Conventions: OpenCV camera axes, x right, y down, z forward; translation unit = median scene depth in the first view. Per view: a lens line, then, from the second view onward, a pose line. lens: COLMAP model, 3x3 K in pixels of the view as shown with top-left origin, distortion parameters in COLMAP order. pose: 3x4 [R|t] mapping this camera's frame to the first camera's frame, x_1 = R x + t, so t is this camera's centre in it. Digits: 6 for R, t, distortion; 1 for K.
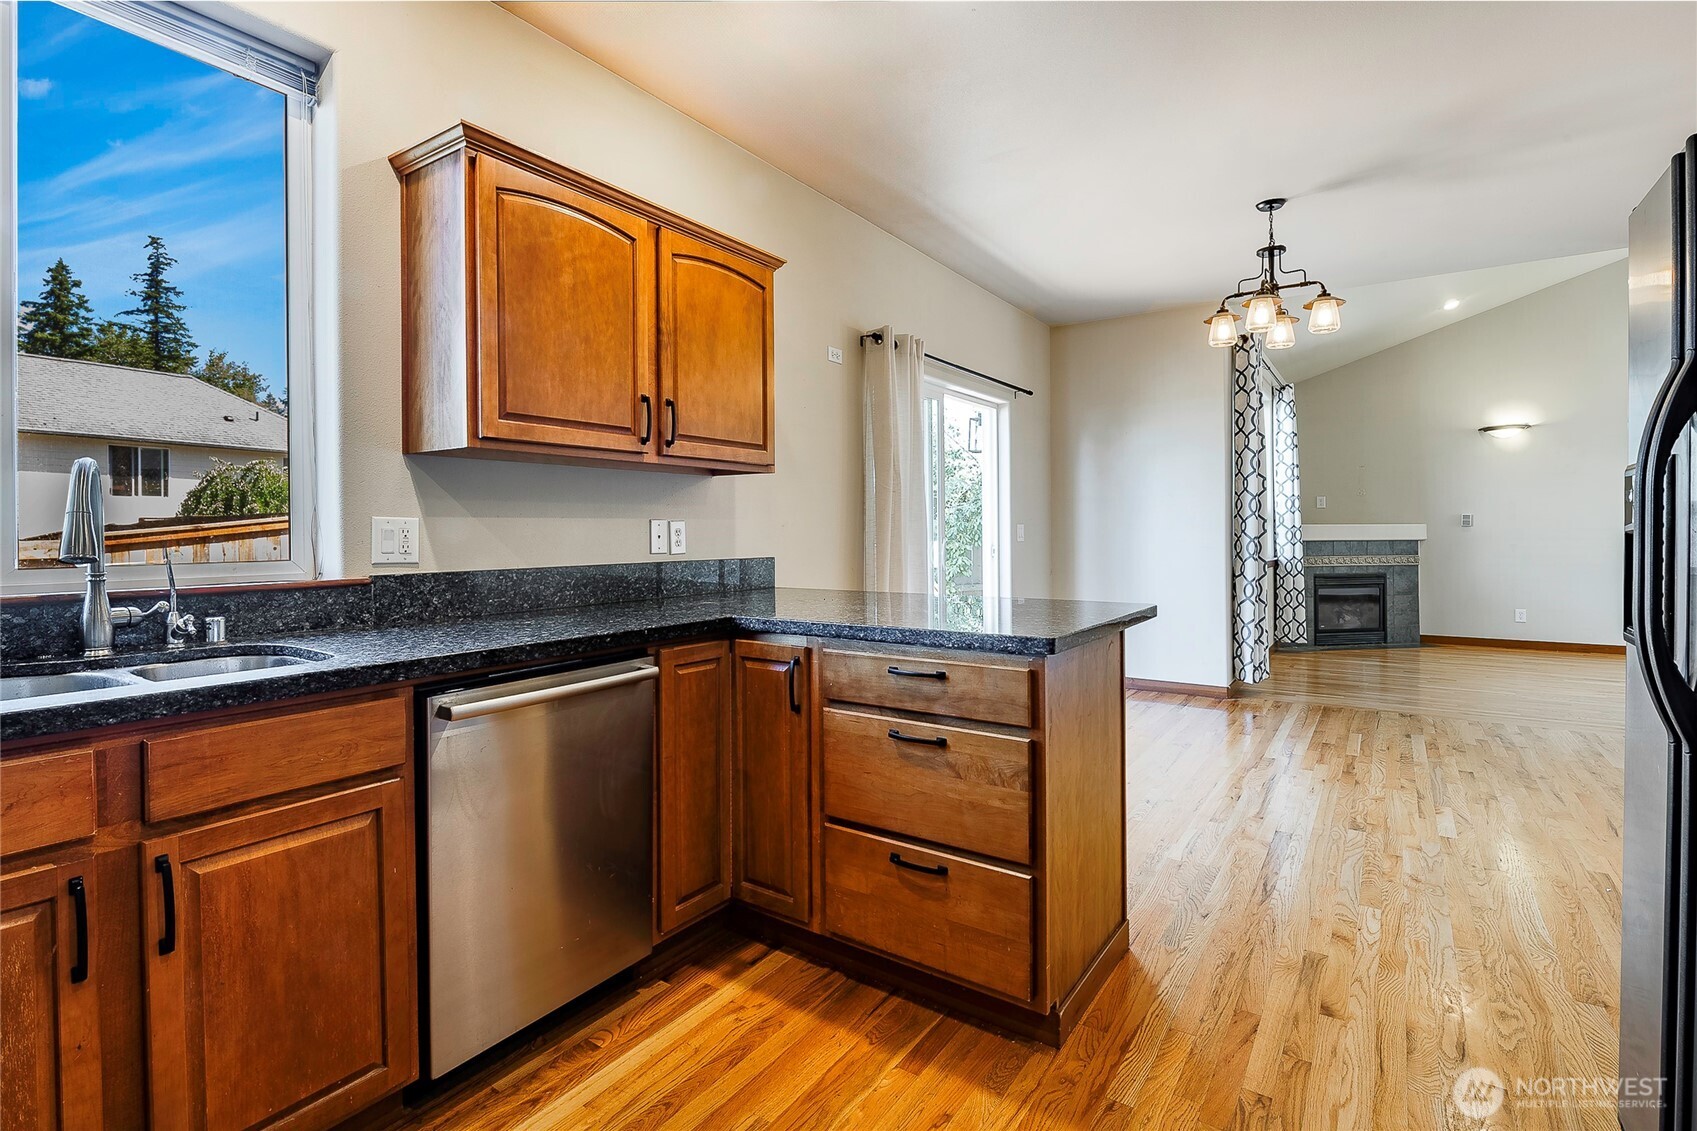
lens RADIAL K [[819.0, 0, 810.8], [0, 819.0, 529.0], [0, 0, 1]] dist [-0.008866, -0.000778]
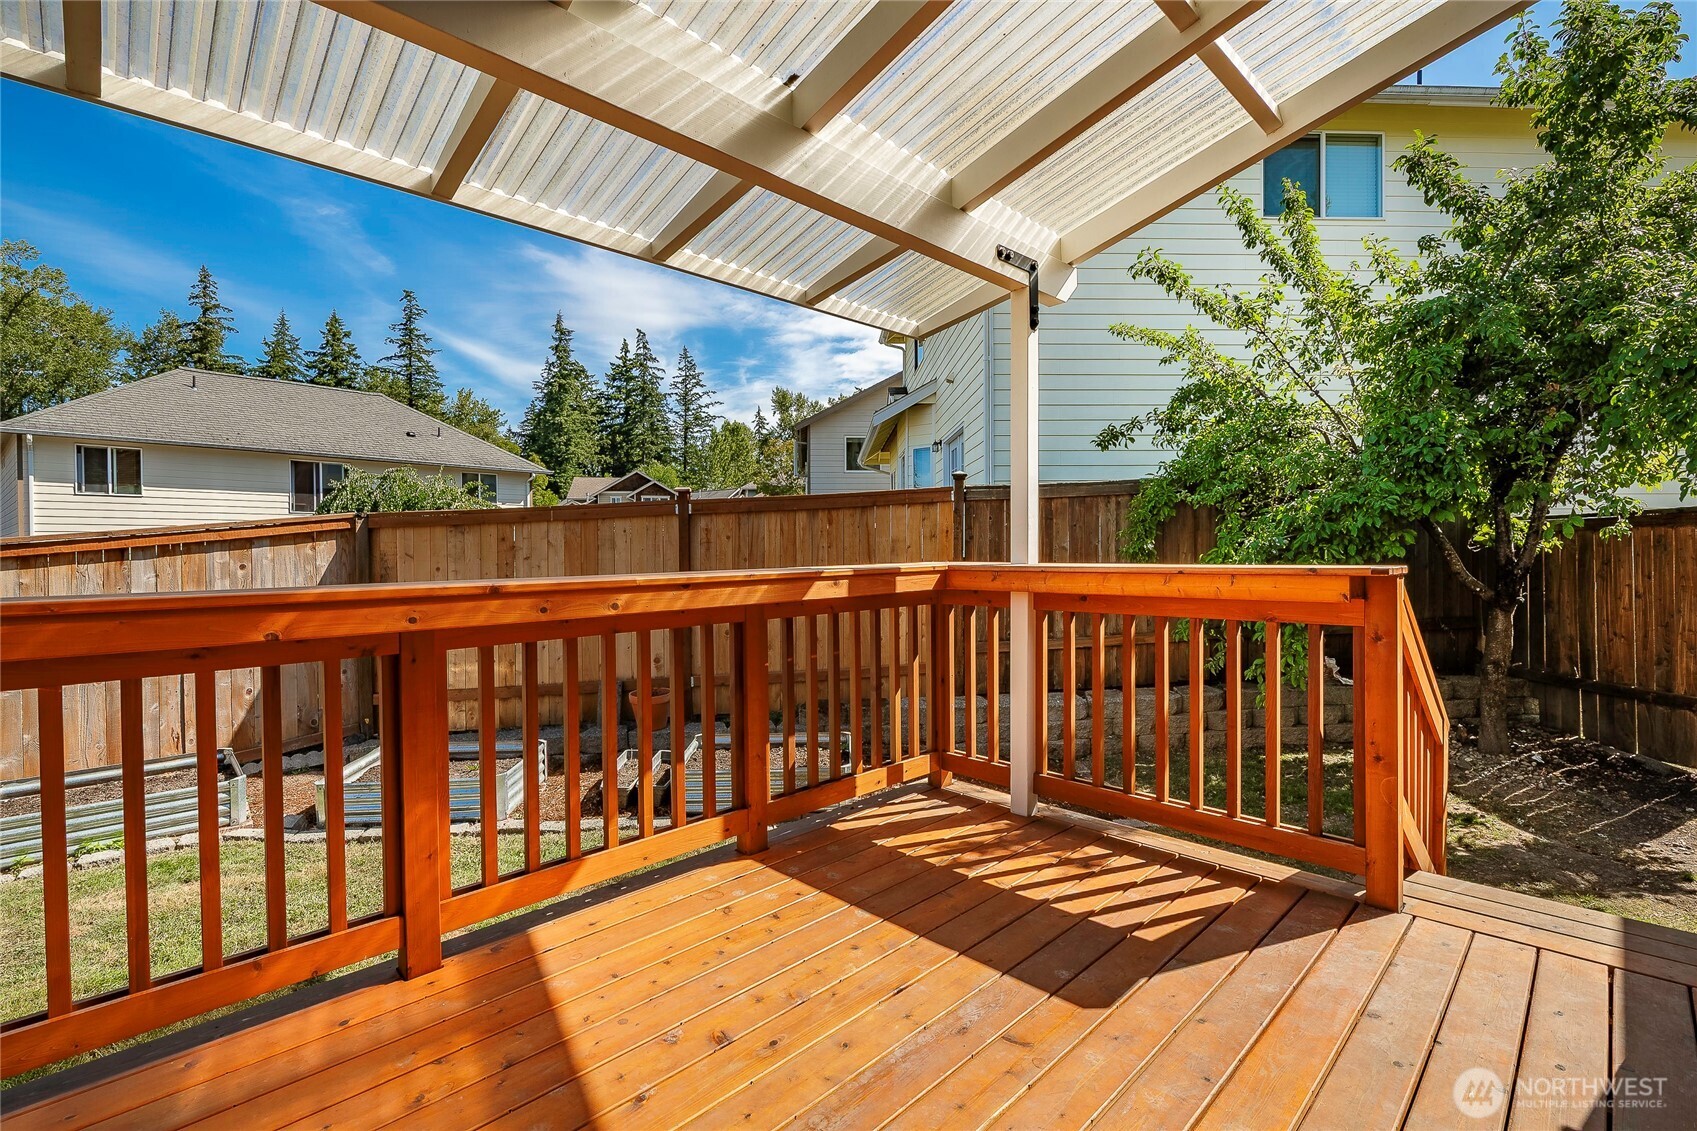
lens RADIAL K [[753.1, 0, 848.4], [0, 753.1, 562.9], [0, 0, 1]] dist [-0.004619, -0.001310]
pose [[0.984257, 0.004172, -0.176693, -0.062881], [-0.000350, 0.999765, 0.021659, 0.009370], [0.176742, -0.021256, 0.984028, 0.586005]]
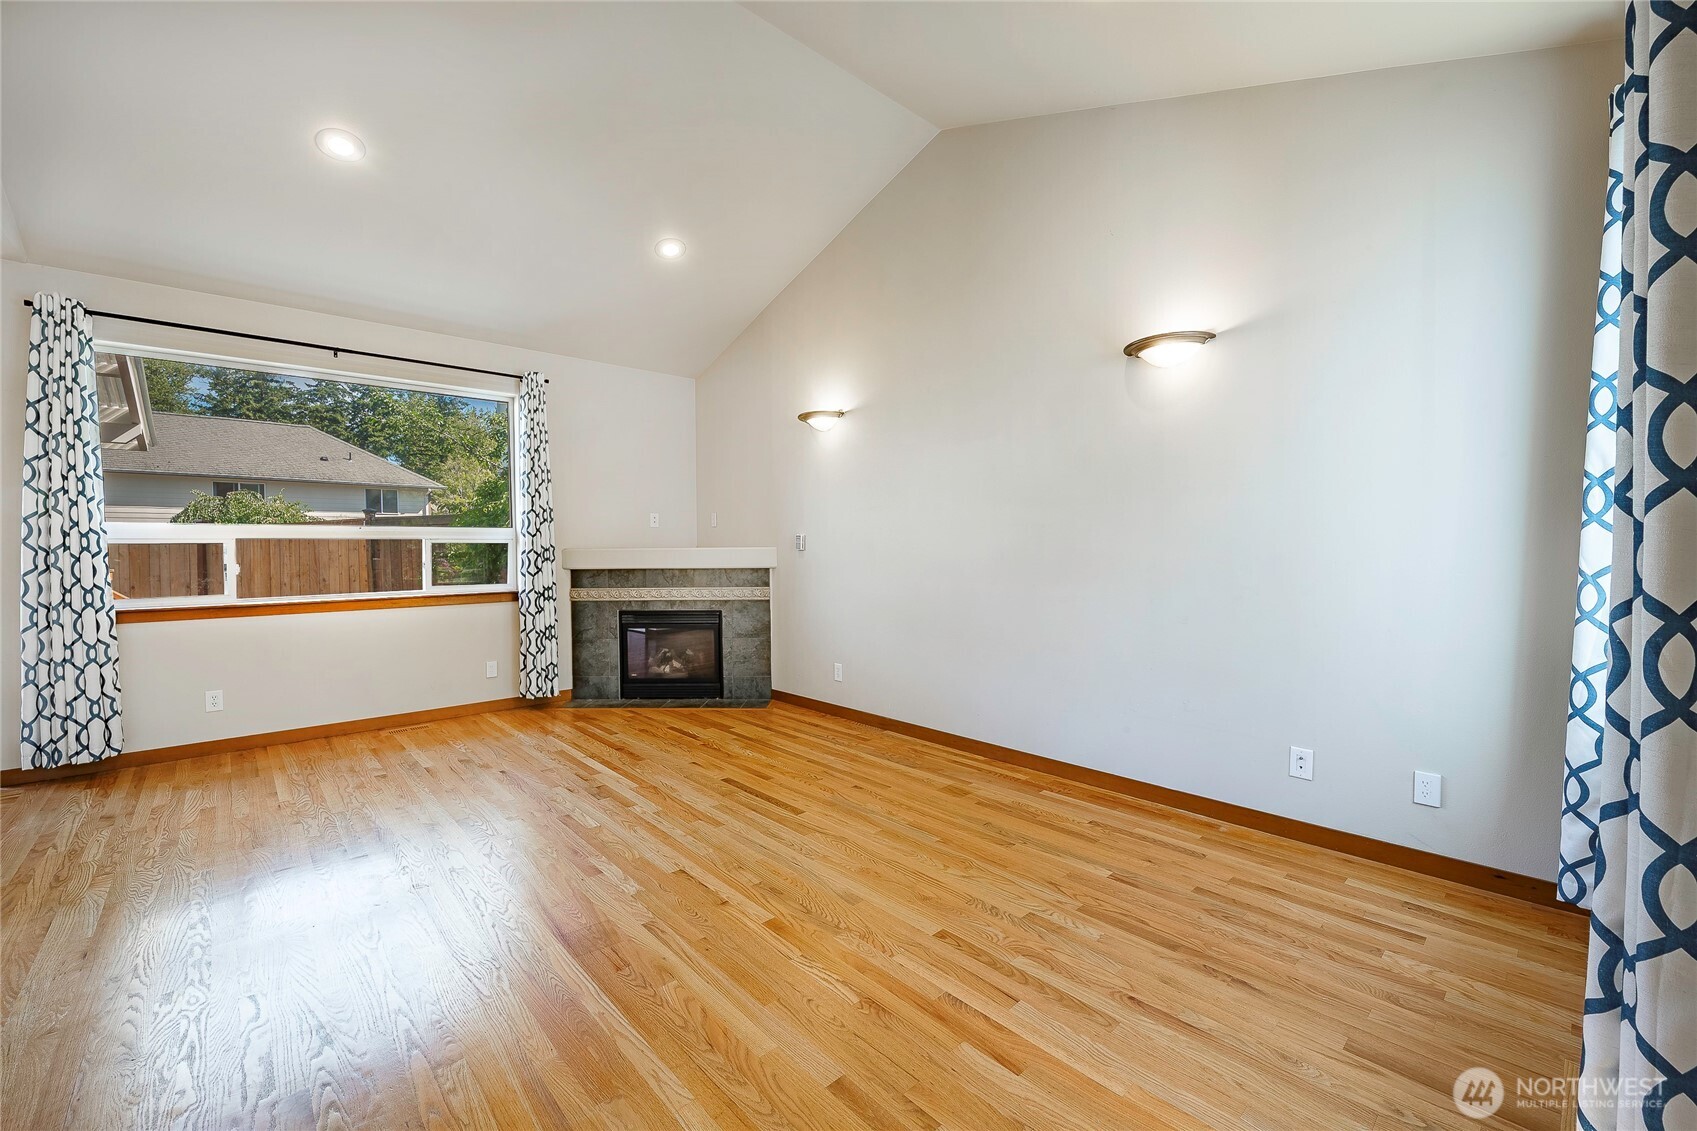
lens RADIAL K [[701.6, 0, 887.0], [0, 701.6, 554.7], [0, 0, 1]] dist [-0.006965, -0.001145]
pose [[0.978682, -0.004344, -0.205337, 1.080261], [0.009207, 0.999699, 0.022736, -0.013968], [0.205176, -0.024142, 0.978427, 0.401993]]
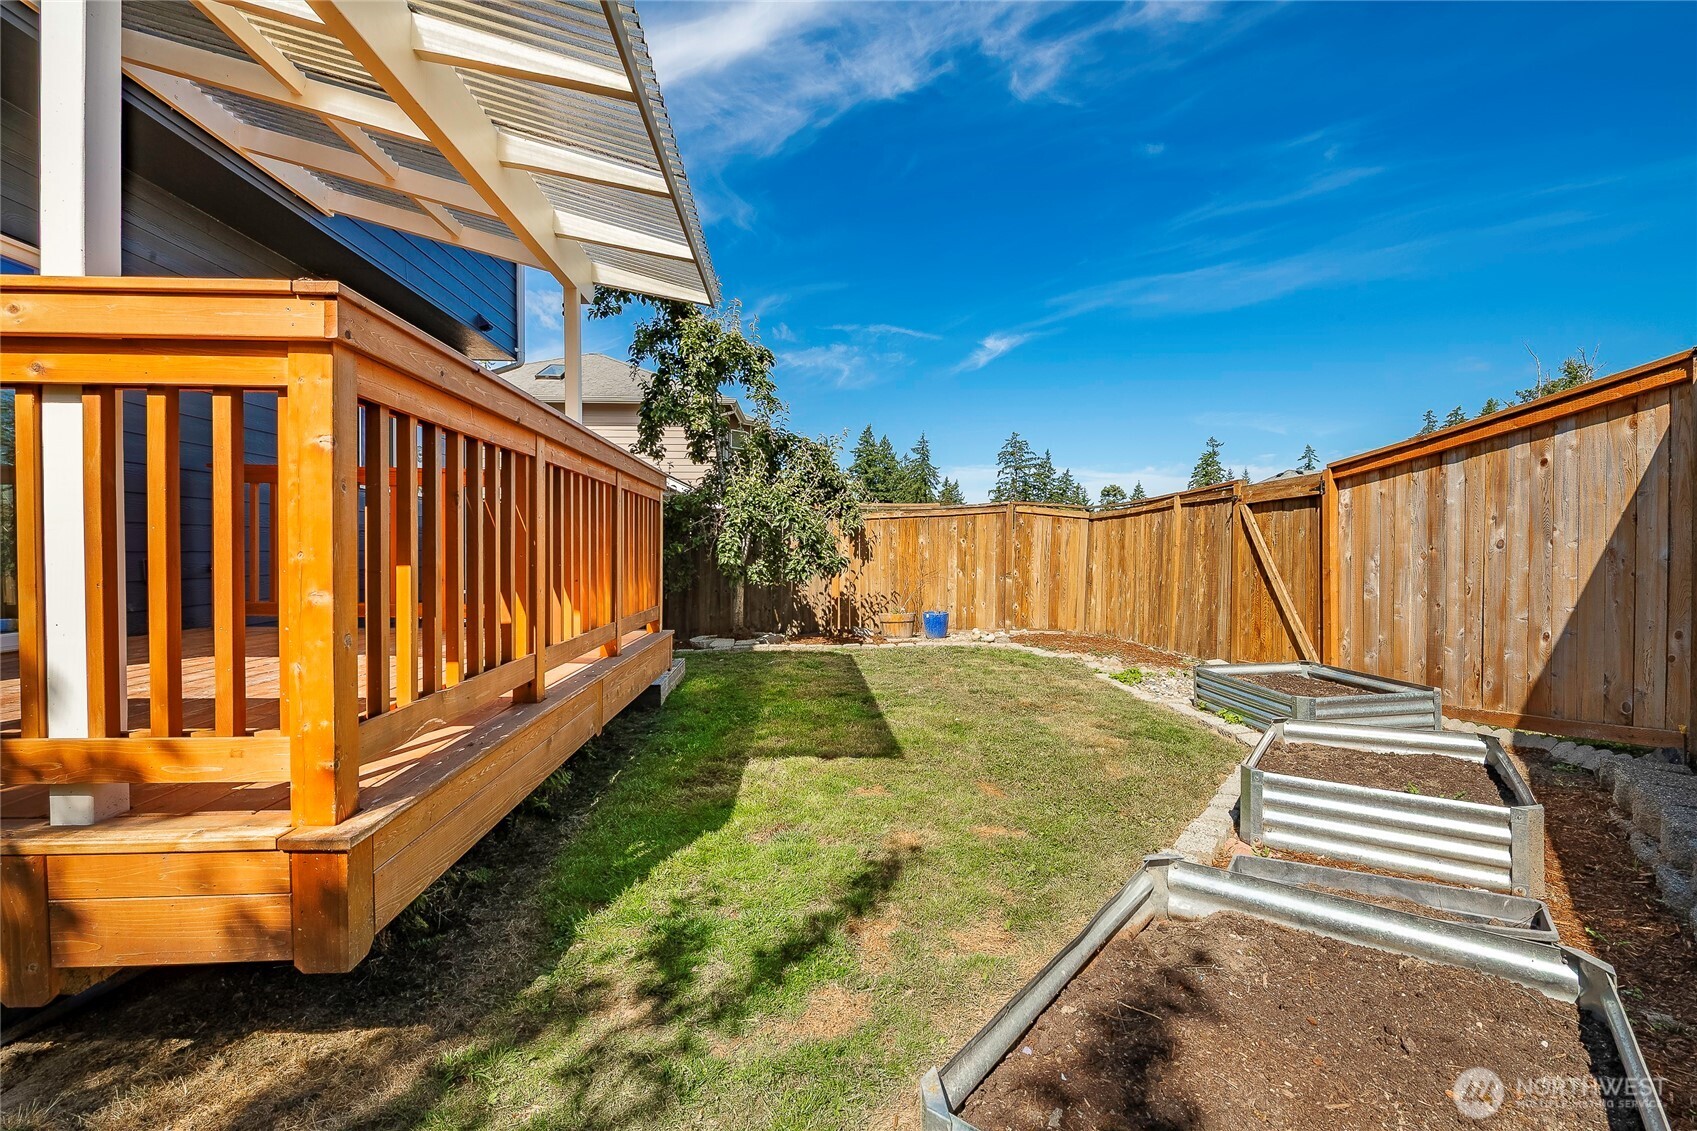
lens RADIAL K [[753.1, 0, 842.9], [0, 753.1, 557.9], [0, 0, 1]] dist [-0.004619, -0.001310]
pose [[-0.790357, 0.008098, -0.612593, -0.060448], [0.000971, 0.999928, 0.011966, 0.094666], [0.612645, 0.008862, -0.790308, 1.359897]]
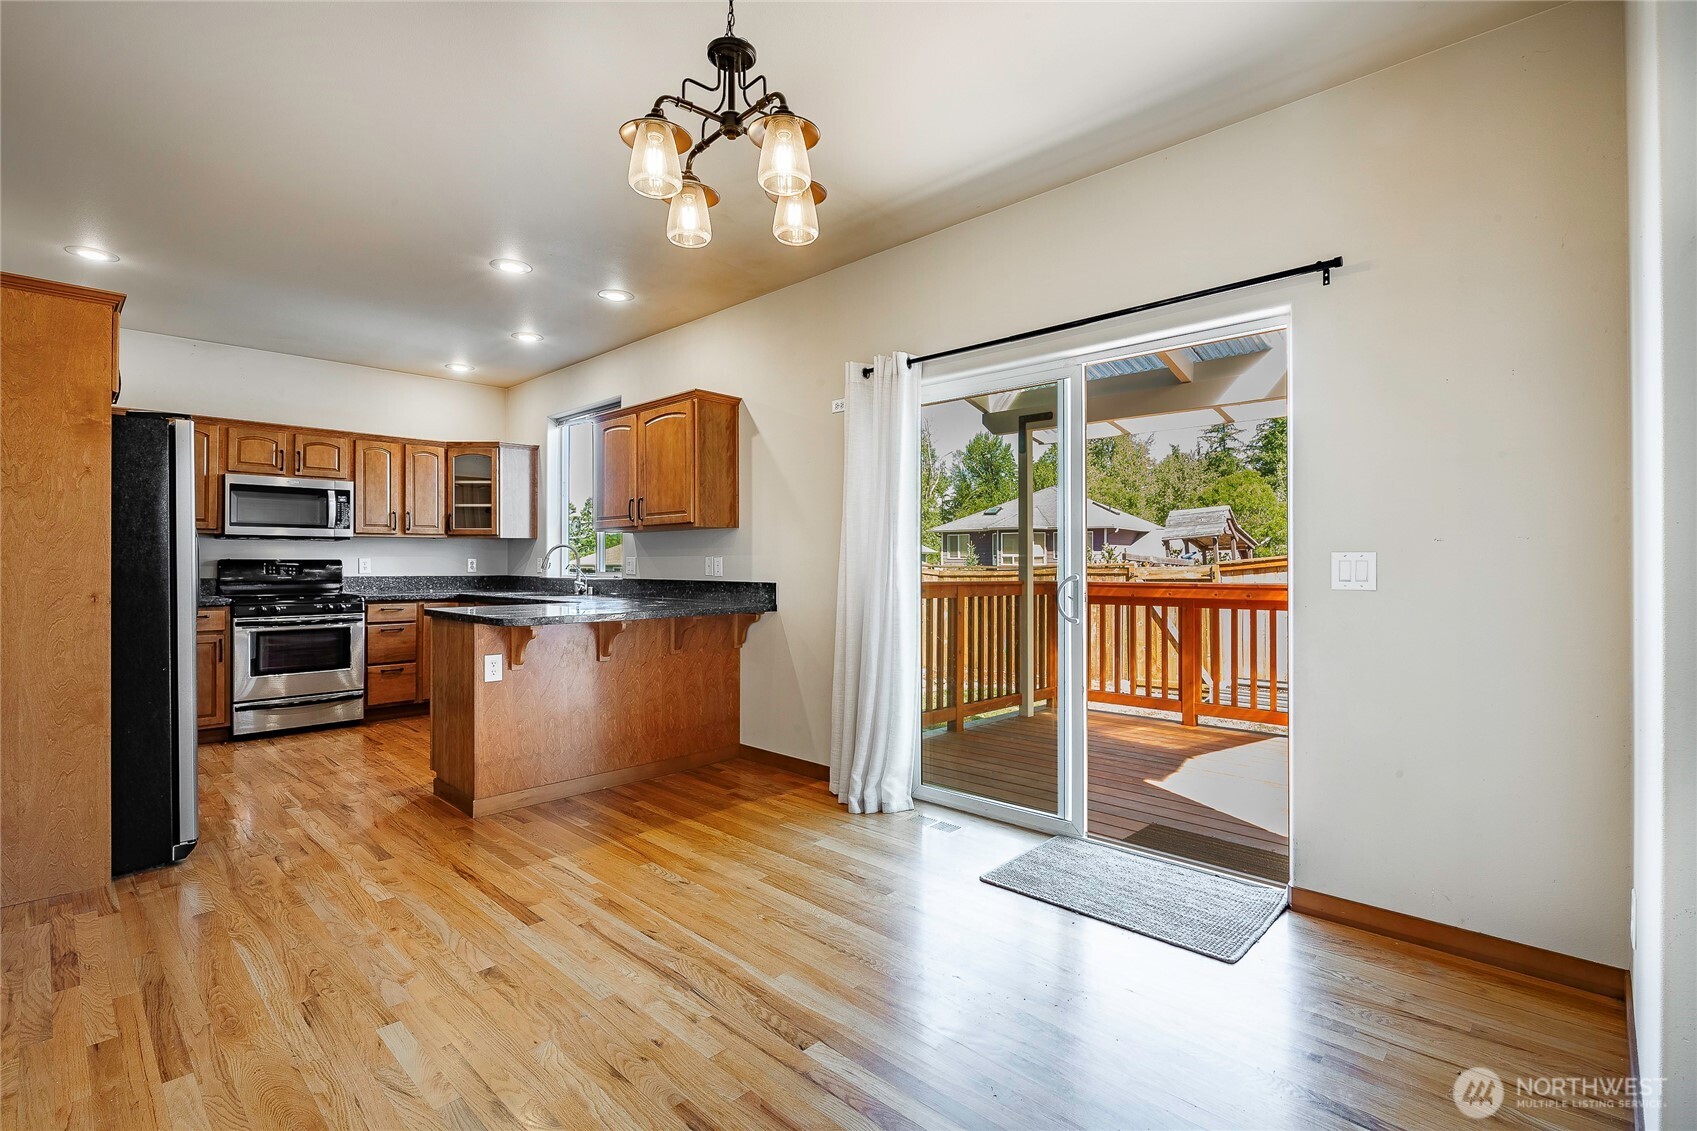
lens RADIAL K [[789.0, 0, 855.1], [0, 789.0, 560.7], [0, 0, 1]] dist [-0.000927, -0.003297]
pose [[-0.142285, 0.005669, -0.989809, 0.568593], [0.002298, 0.999983, 0.005397, -0.003920], [0.989823, -0.001507, -0.142296, 0.611109]]
